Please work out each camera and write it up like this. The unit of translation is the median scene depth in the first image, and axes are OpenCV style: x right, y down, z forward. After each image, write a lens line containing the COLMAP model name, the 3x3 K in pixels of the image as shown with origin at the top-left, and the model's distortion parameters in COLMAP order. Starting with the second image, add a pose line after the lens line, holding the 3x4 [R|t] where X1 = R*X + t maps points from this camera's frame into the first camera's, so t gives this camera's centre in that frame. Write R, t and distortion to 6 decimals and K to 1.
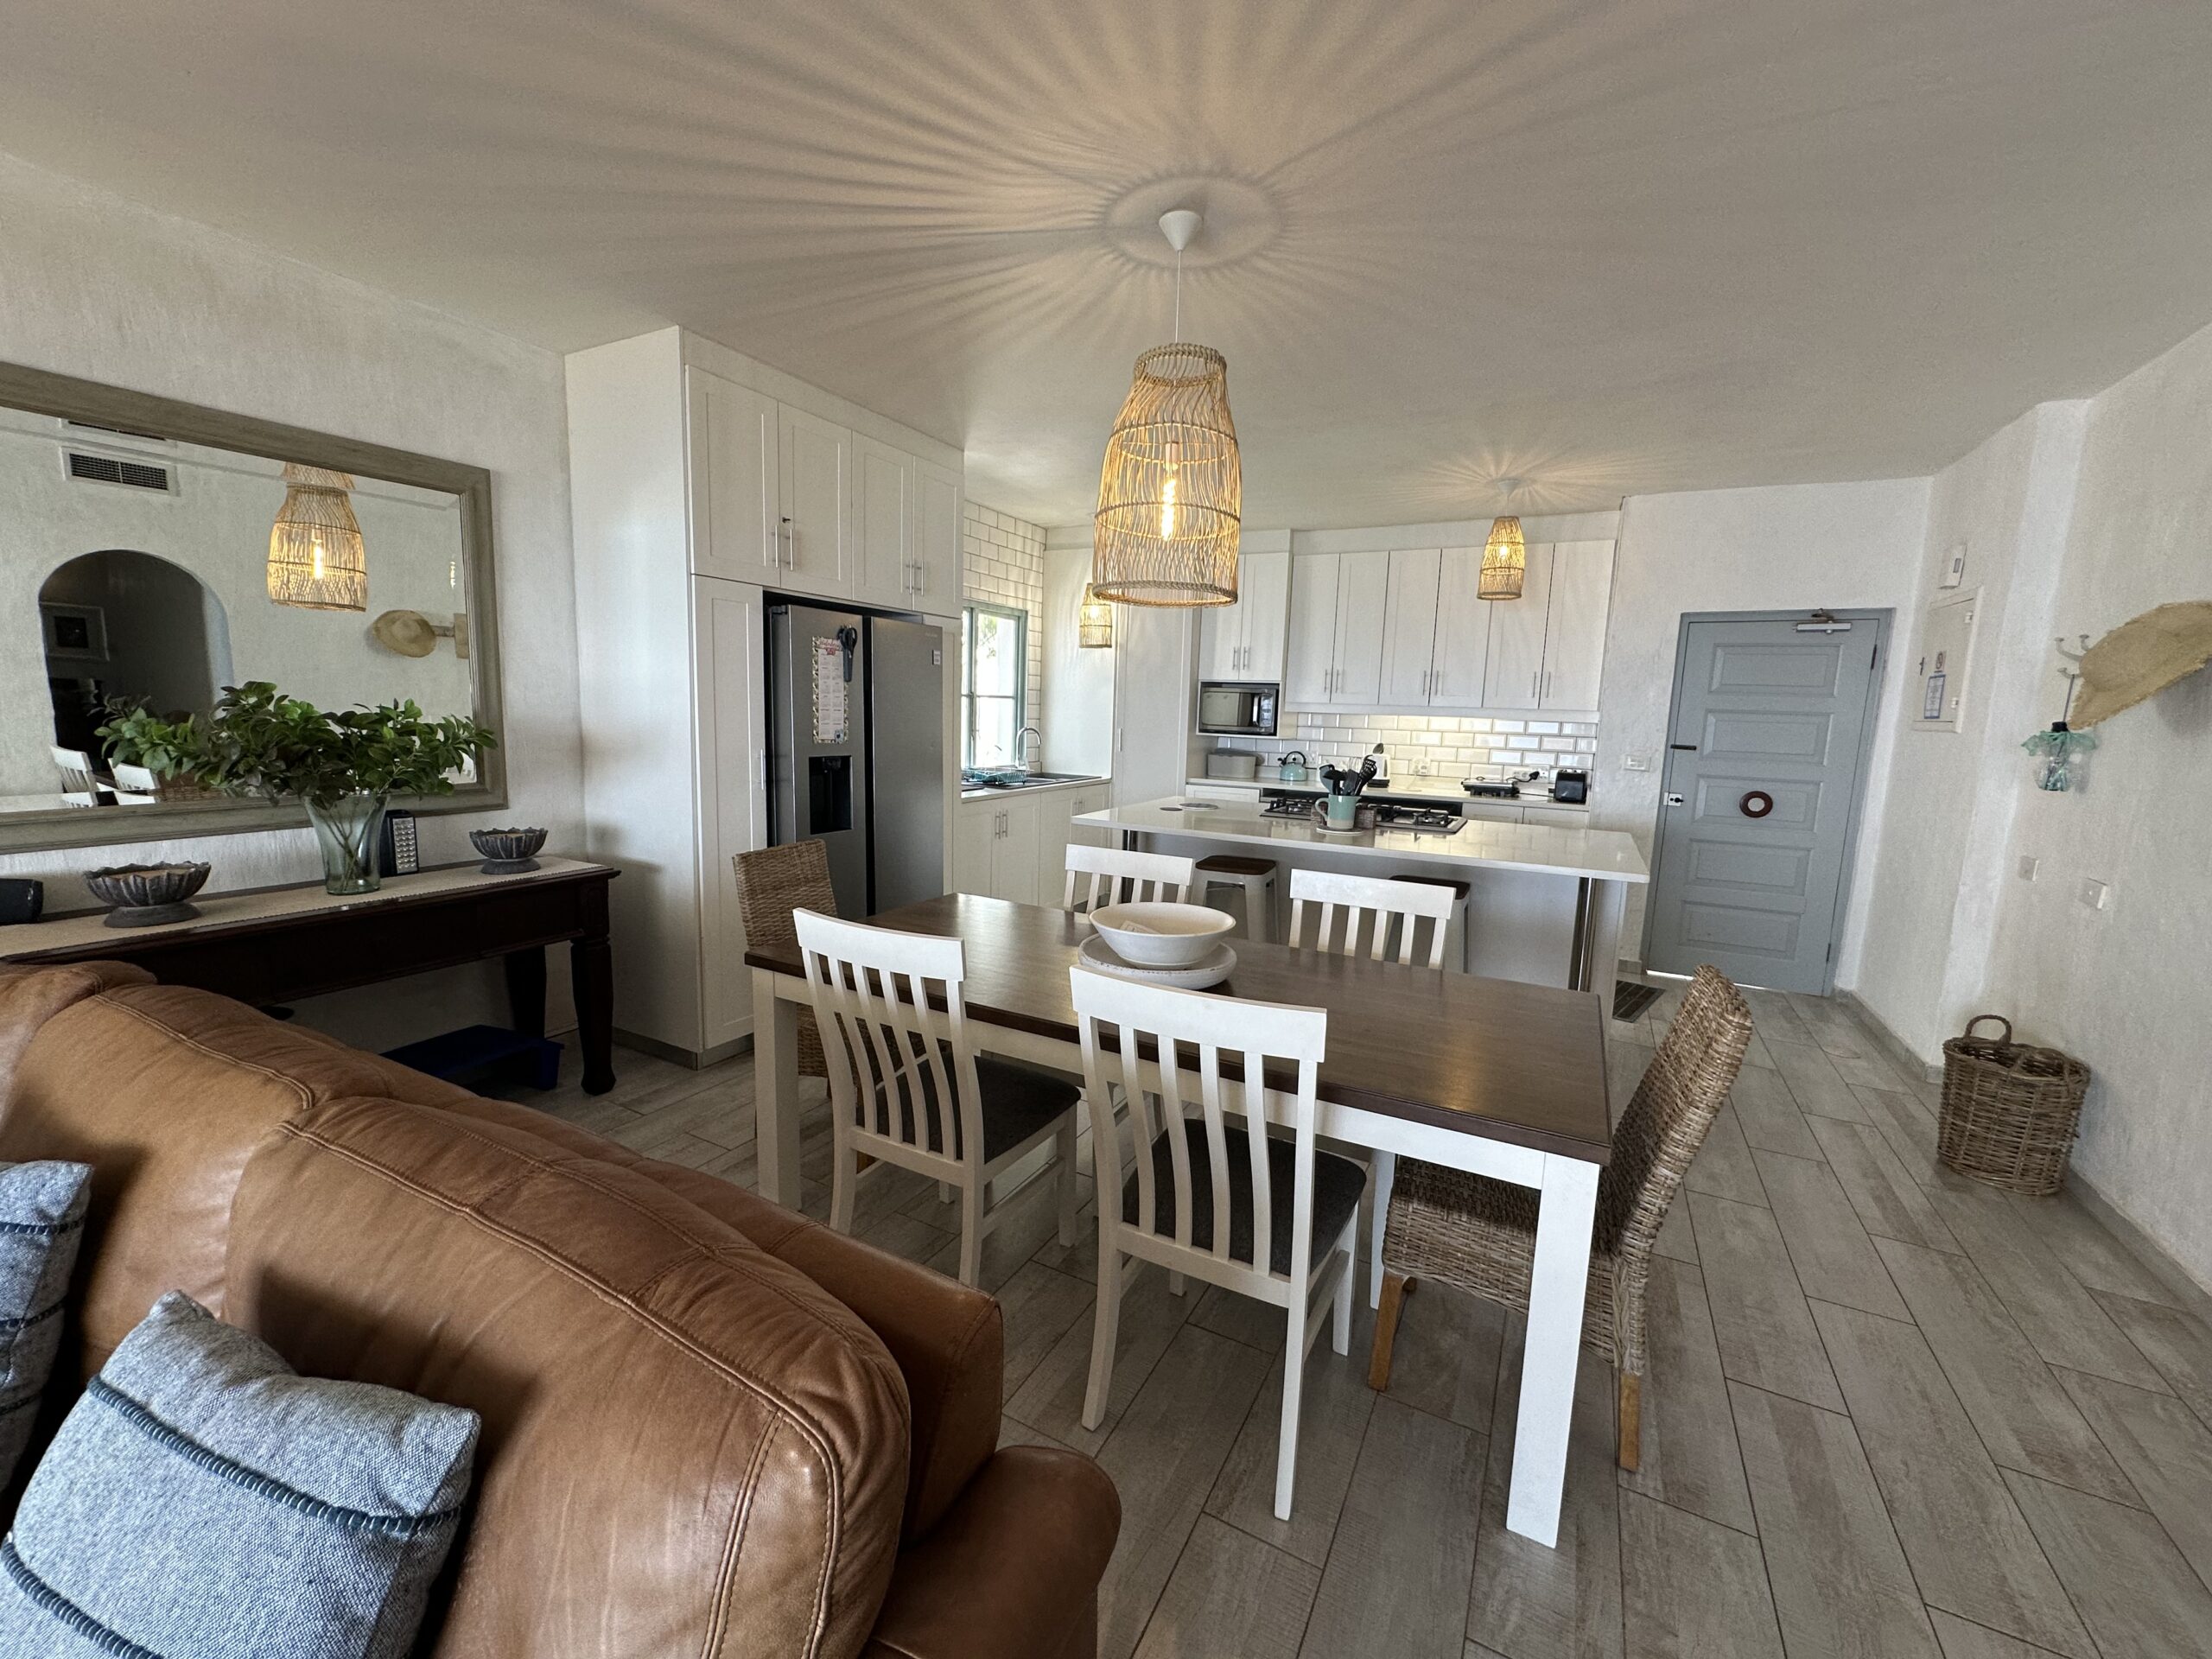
lens RADIAL K [[885.3, 0, 1096.1], [0, 885.3, 822.6], [0, 0, 1]] dist [-0.005052, 0.000037]
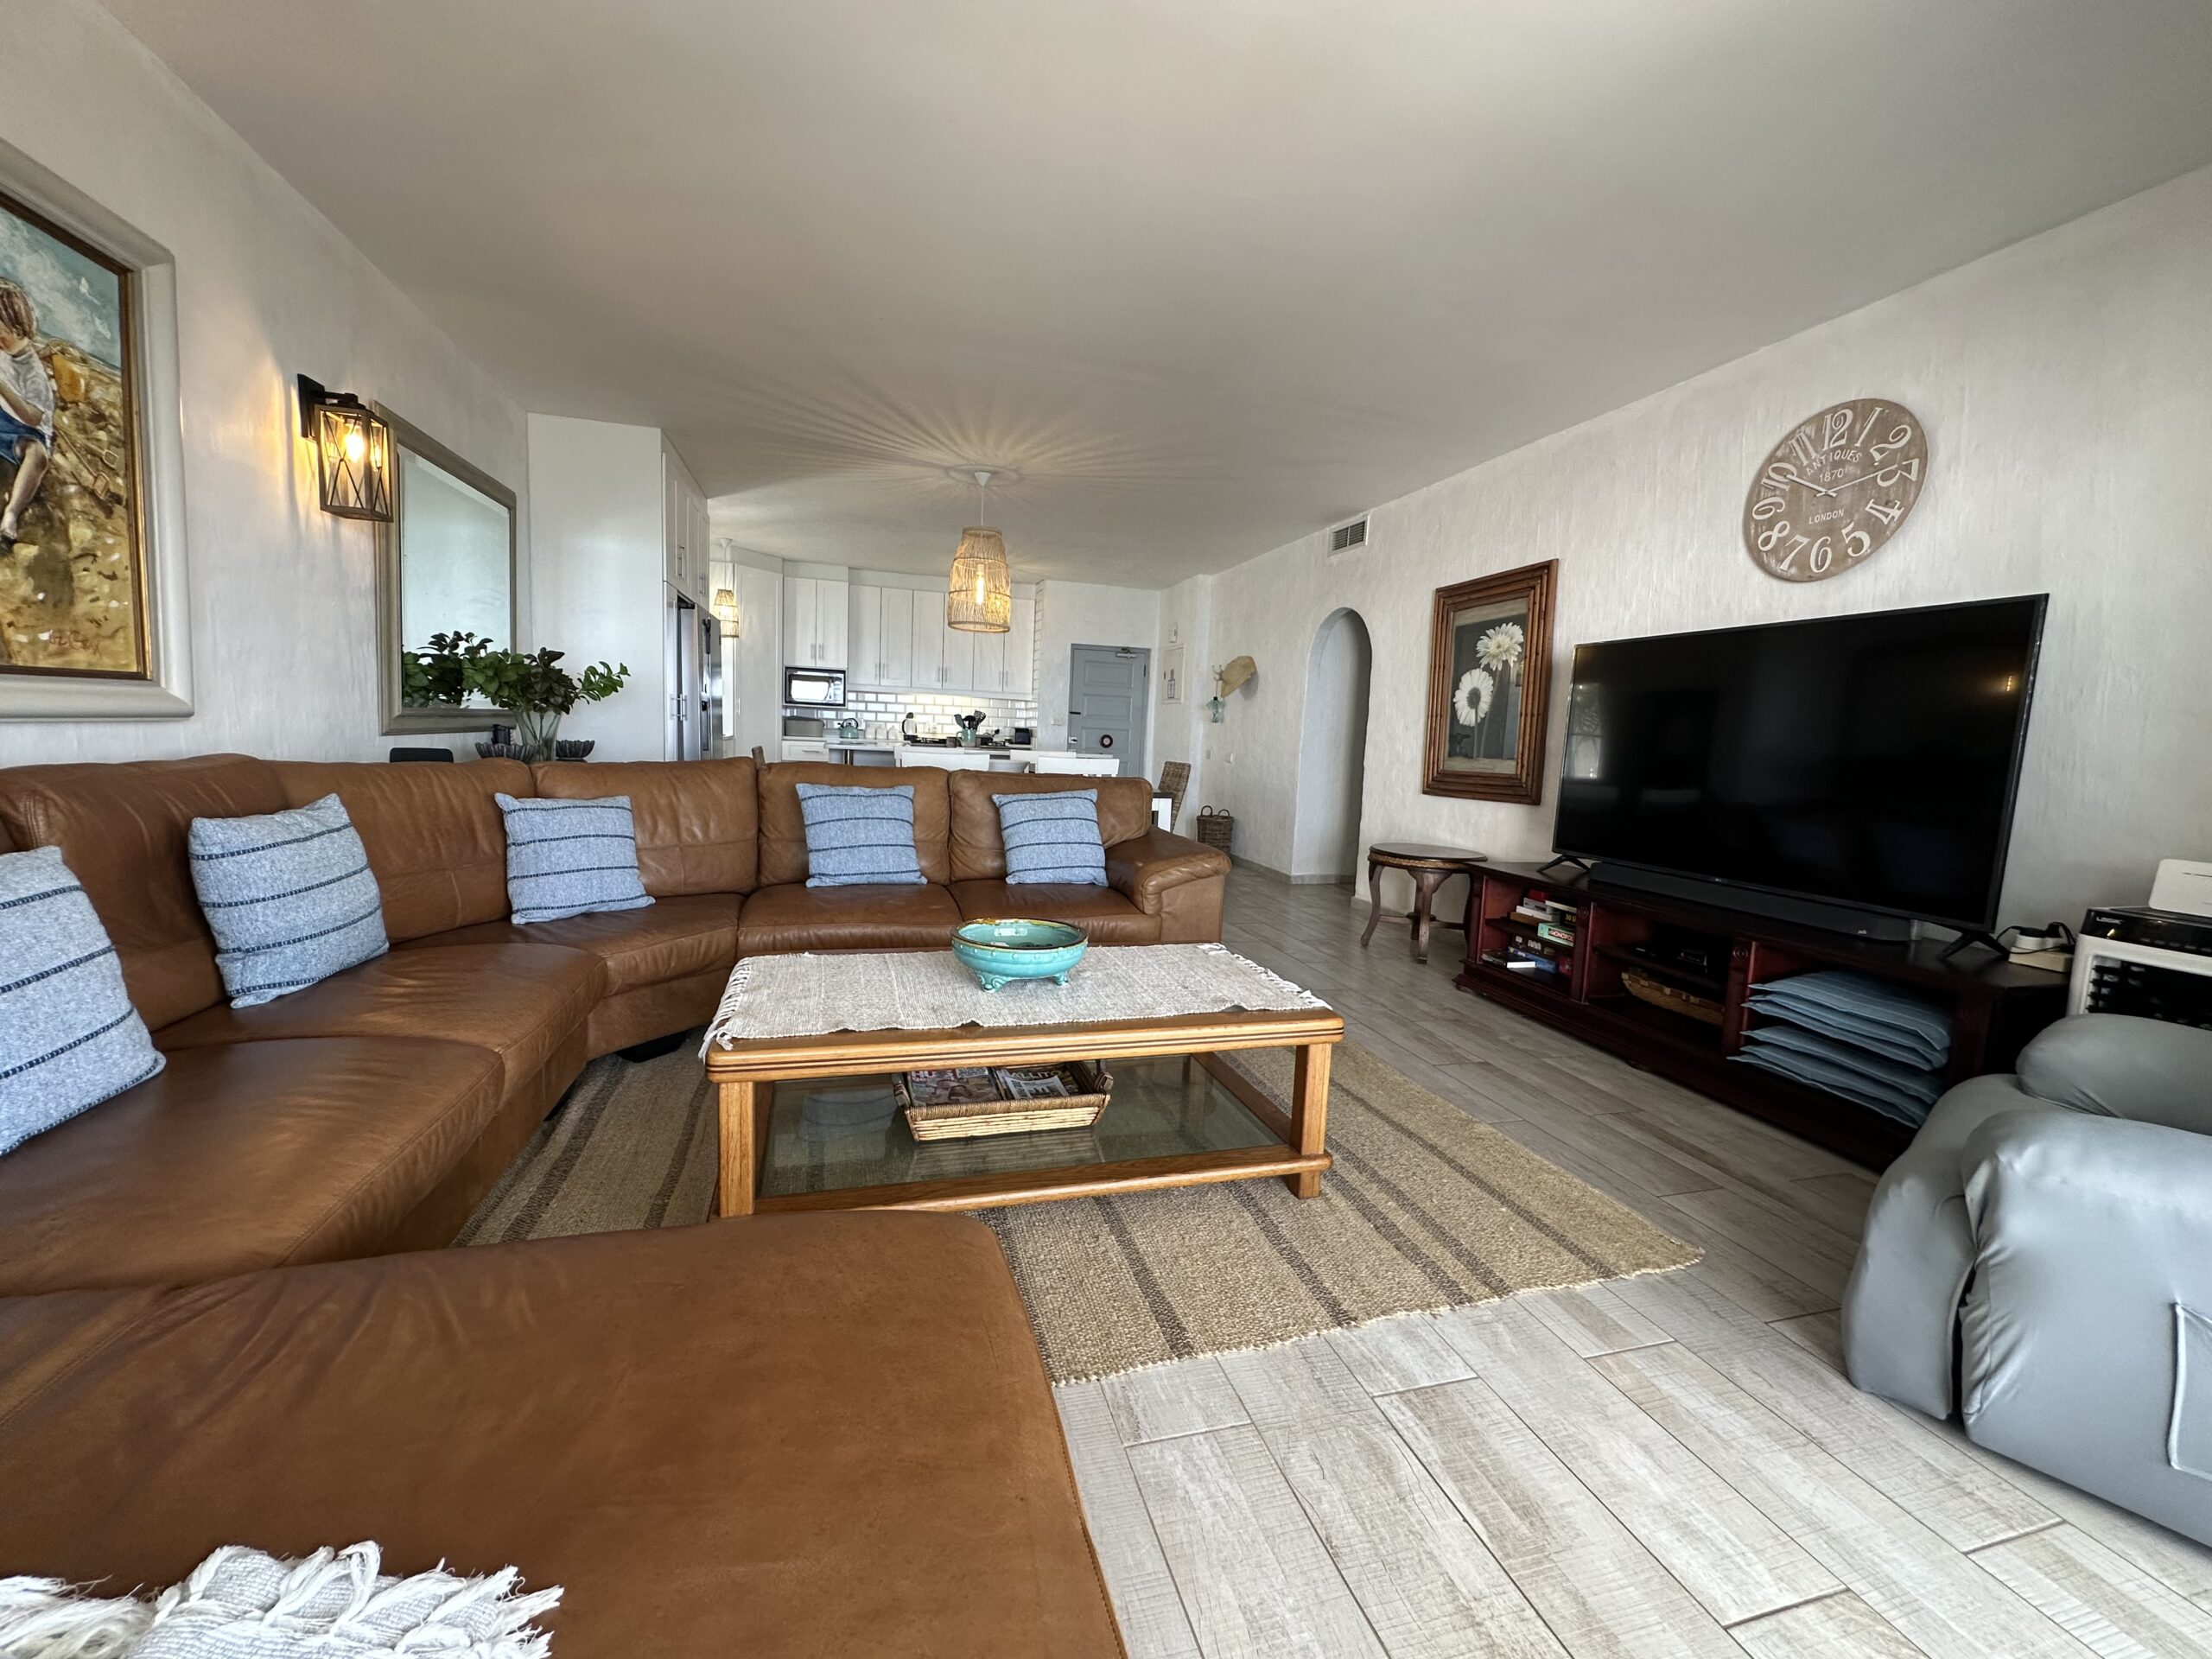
lens RADIAL K [[885.3, 0, 1109.1], [0, 885.3, 821.9], [0, 0, 1]] dist [-0.005052, 0.000037]
pose [[0.715313, -0.069886, 0.695300, -0.794514], [0.070765, 0.997116, 0.027420, 0.128577], [-0.695212, 0.029589, 0.718196, -0.537303]]
